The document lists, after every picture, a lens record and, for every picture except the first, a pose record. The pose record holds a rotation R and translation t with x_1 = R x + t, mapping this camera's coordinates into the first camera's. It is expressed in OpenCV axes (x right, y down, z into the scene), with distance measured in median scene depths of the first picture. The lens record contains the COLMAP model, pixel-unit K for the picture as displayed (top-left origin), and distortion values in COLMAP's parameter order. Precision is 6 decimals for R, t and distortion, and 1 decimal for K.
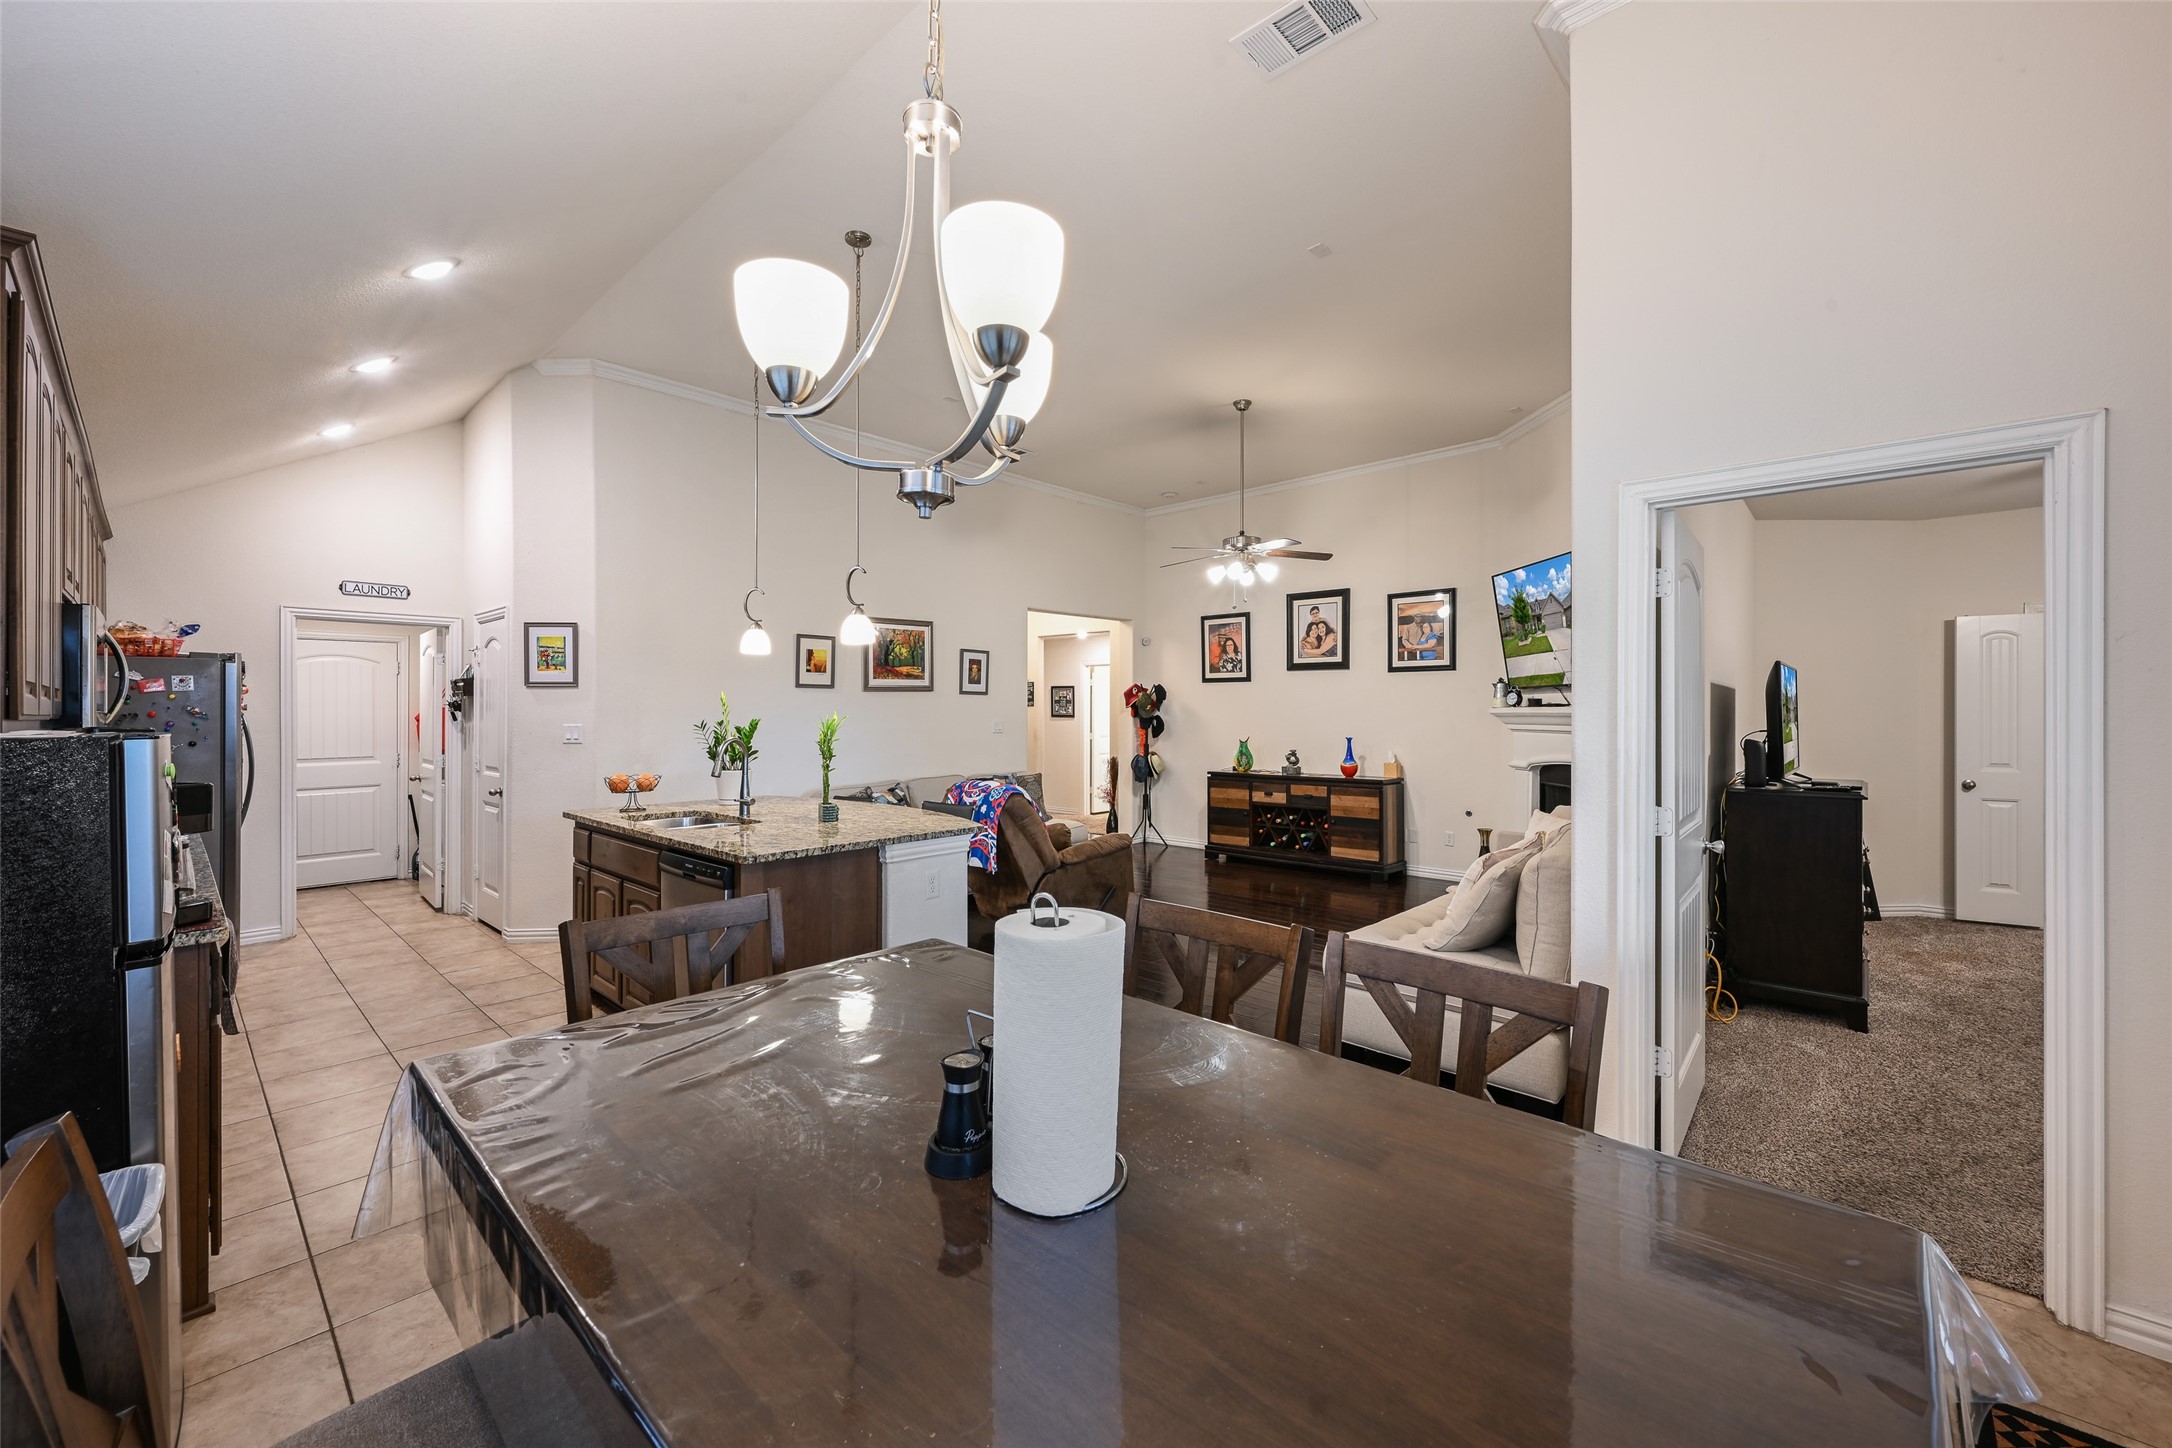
lens RADIAL K [[904.8, 0, 1138.0], [0, 904.8, 708.0], [0, 0, 1]] dist [-0.008857, 0.000207]
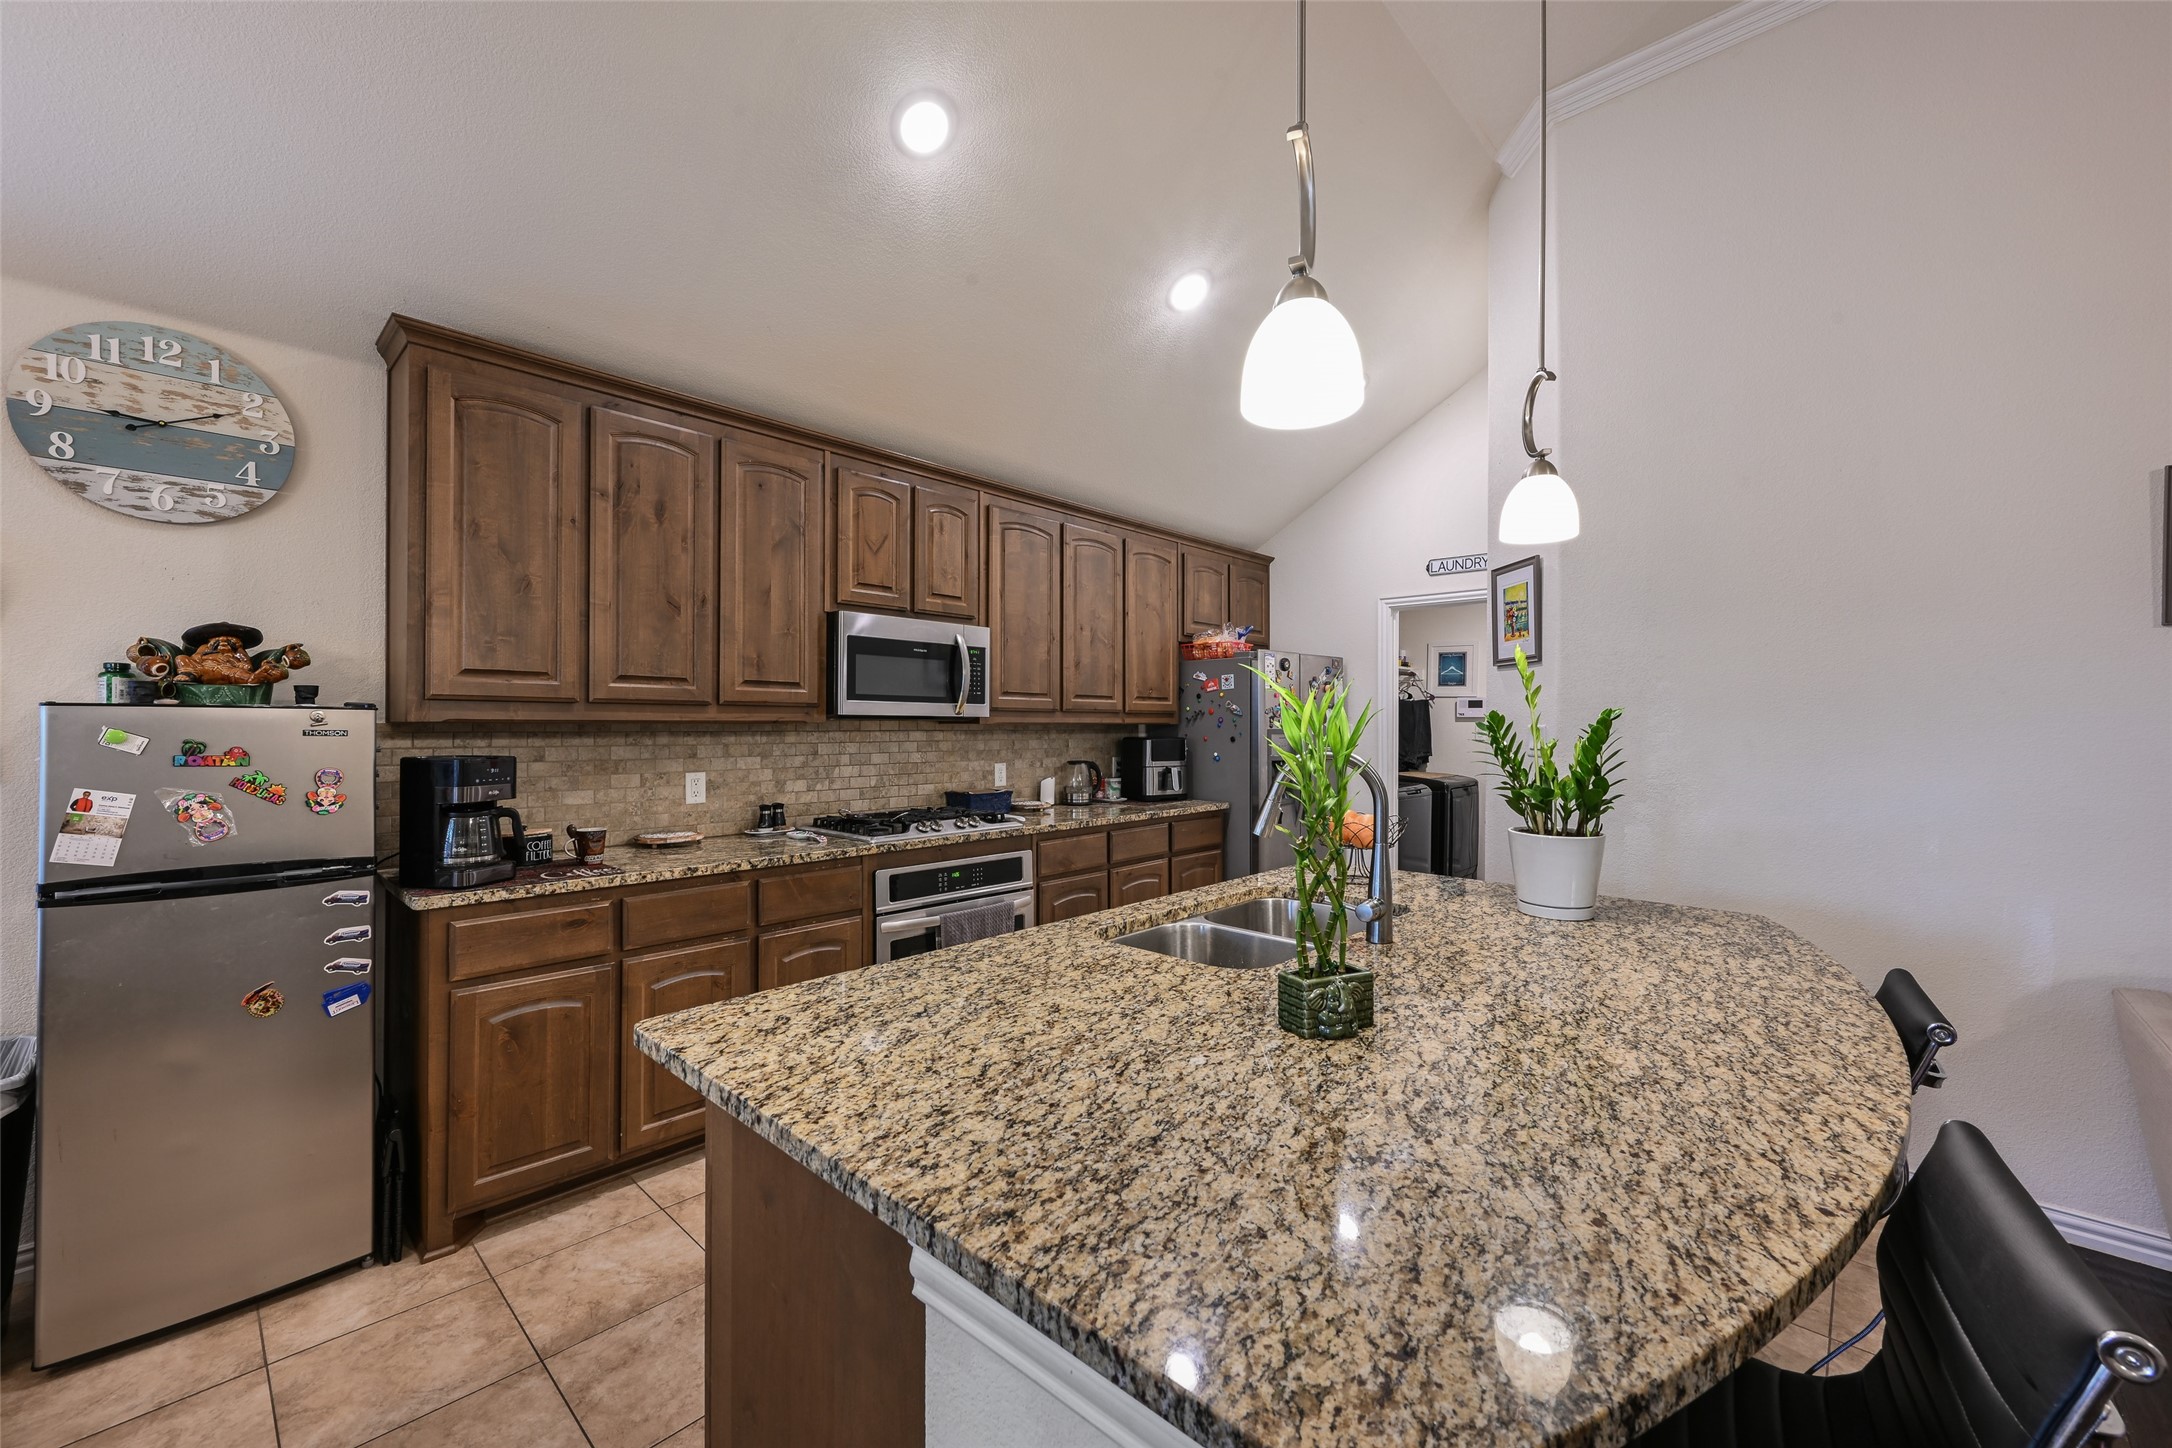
lens RADIAL K [[848.1, 0, 1075.0], [0, 848.1, 722.1], [0, 0, 1]] dist [-0.000303, 0.000643]
pose [[-0.066489, 0.000158, -0.997787, -0.026786], [-0.001797, 0.999998, 0.000278, 0.010870], [0.997786, 0.001811, -0.066489, 0.481562]]
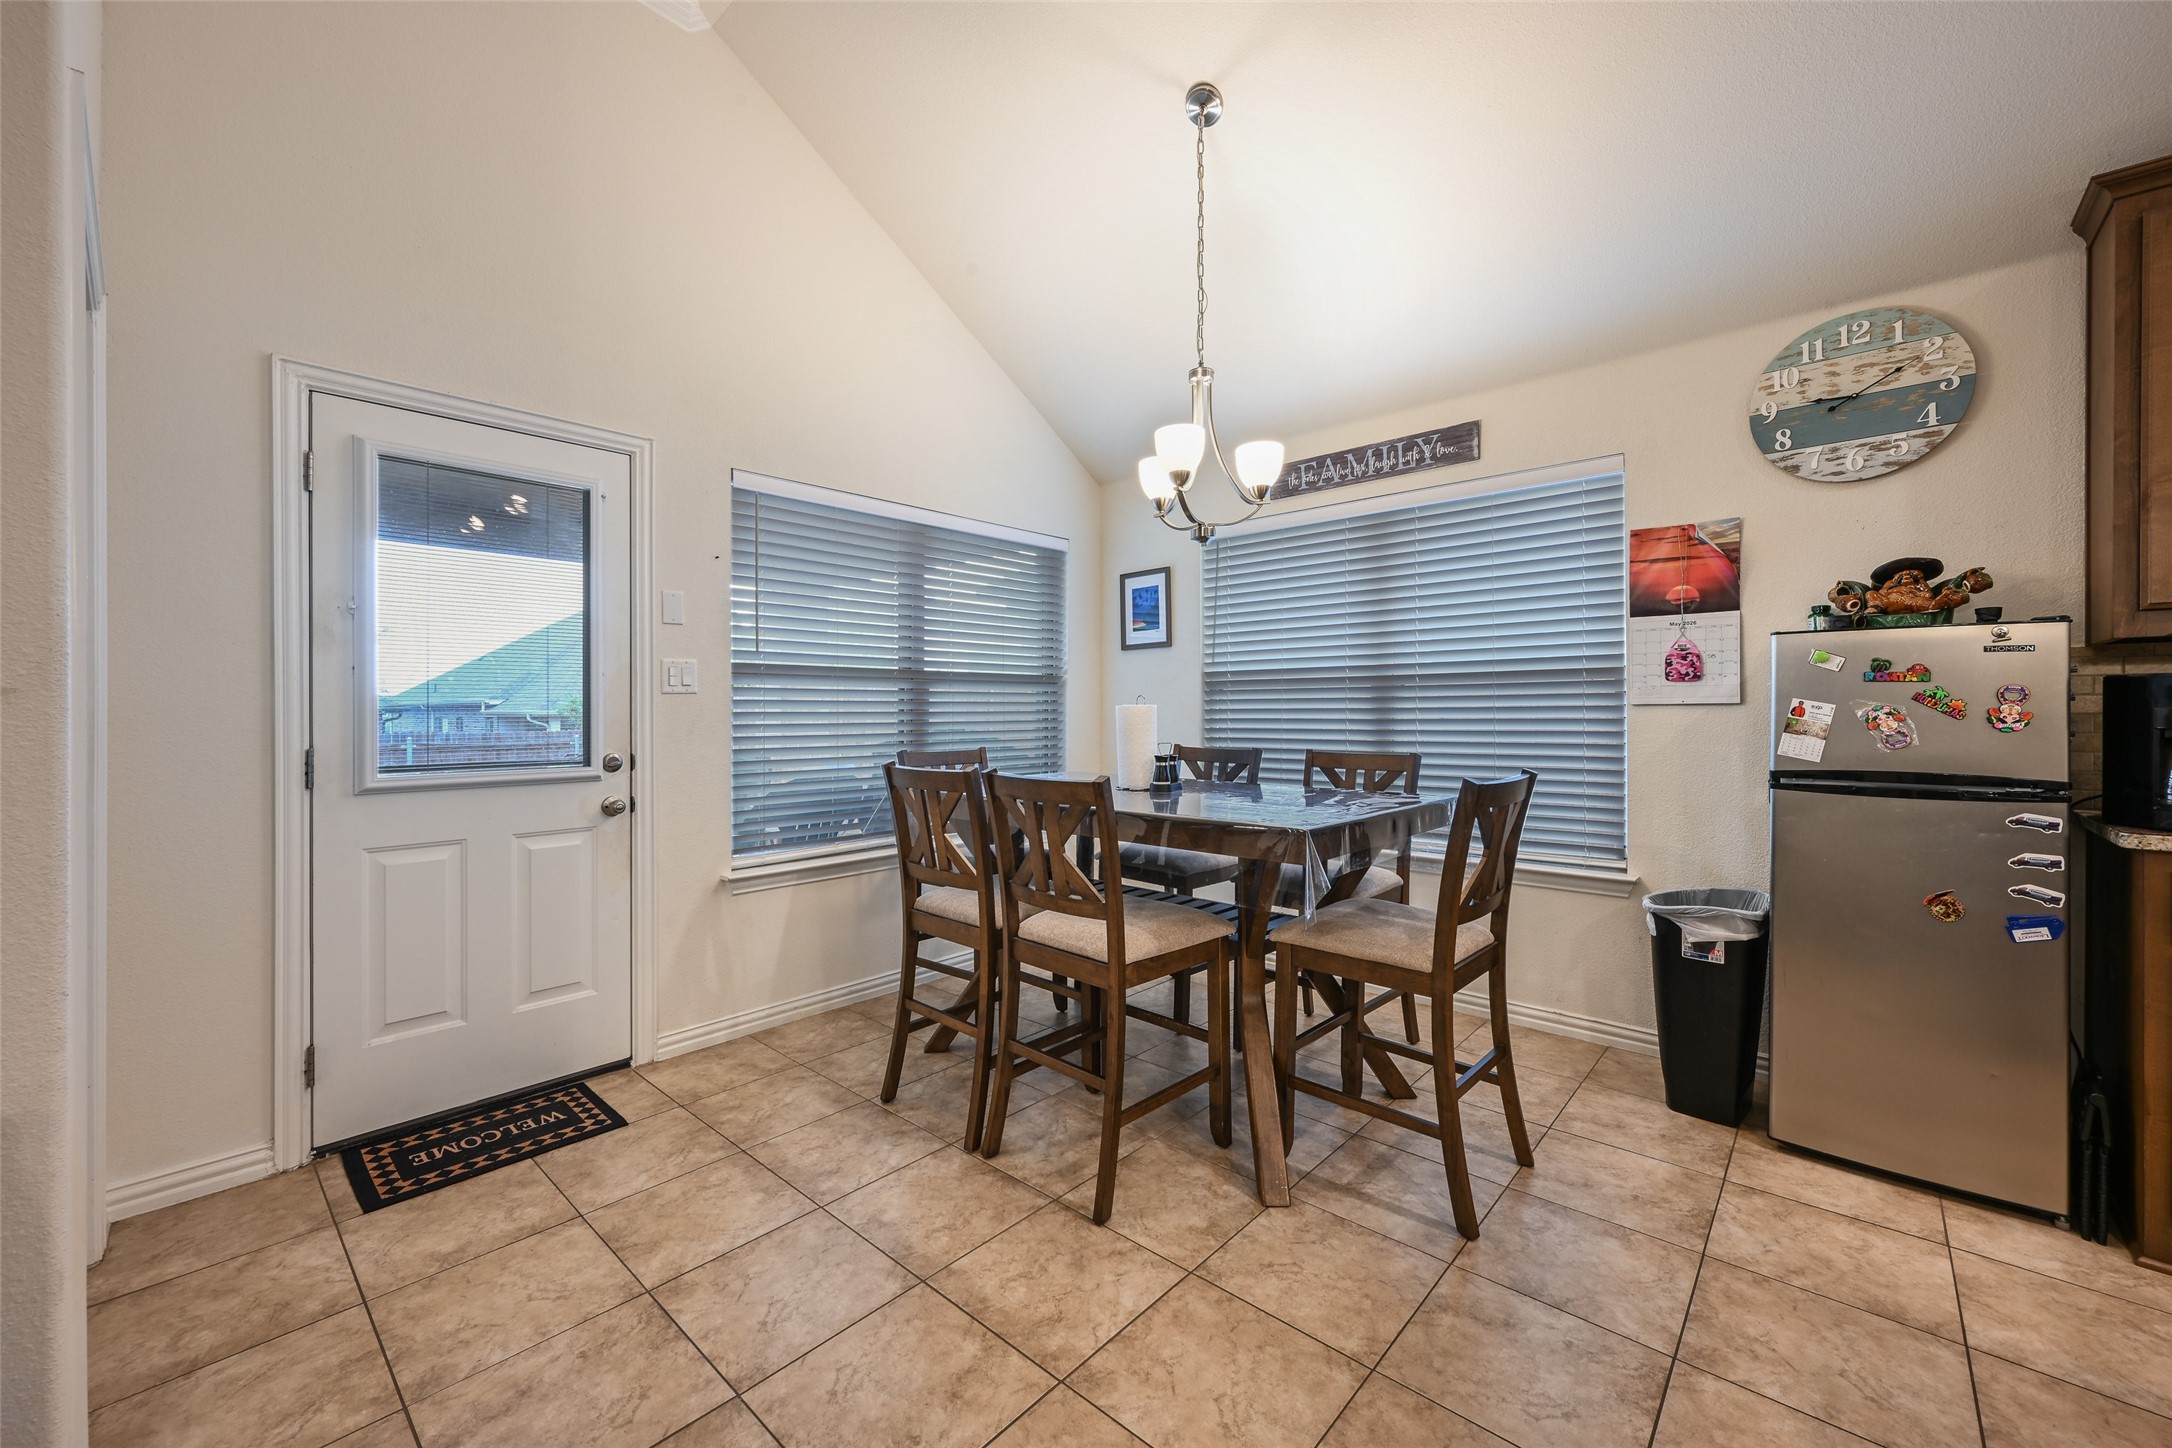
lens RADIAL K [[856.6, 0, 1090.7], [0, 856.6, 709.6], [0, 0, 1]] dist [-0.000074, 0.000621]
pose [[-0.999017, 0.001867, 0.044300, -0.009555], [0.001904, 0.999998, 0.000785, 0.031329], [-0.044299, 0.000869, -0.999018, 0.501567]]
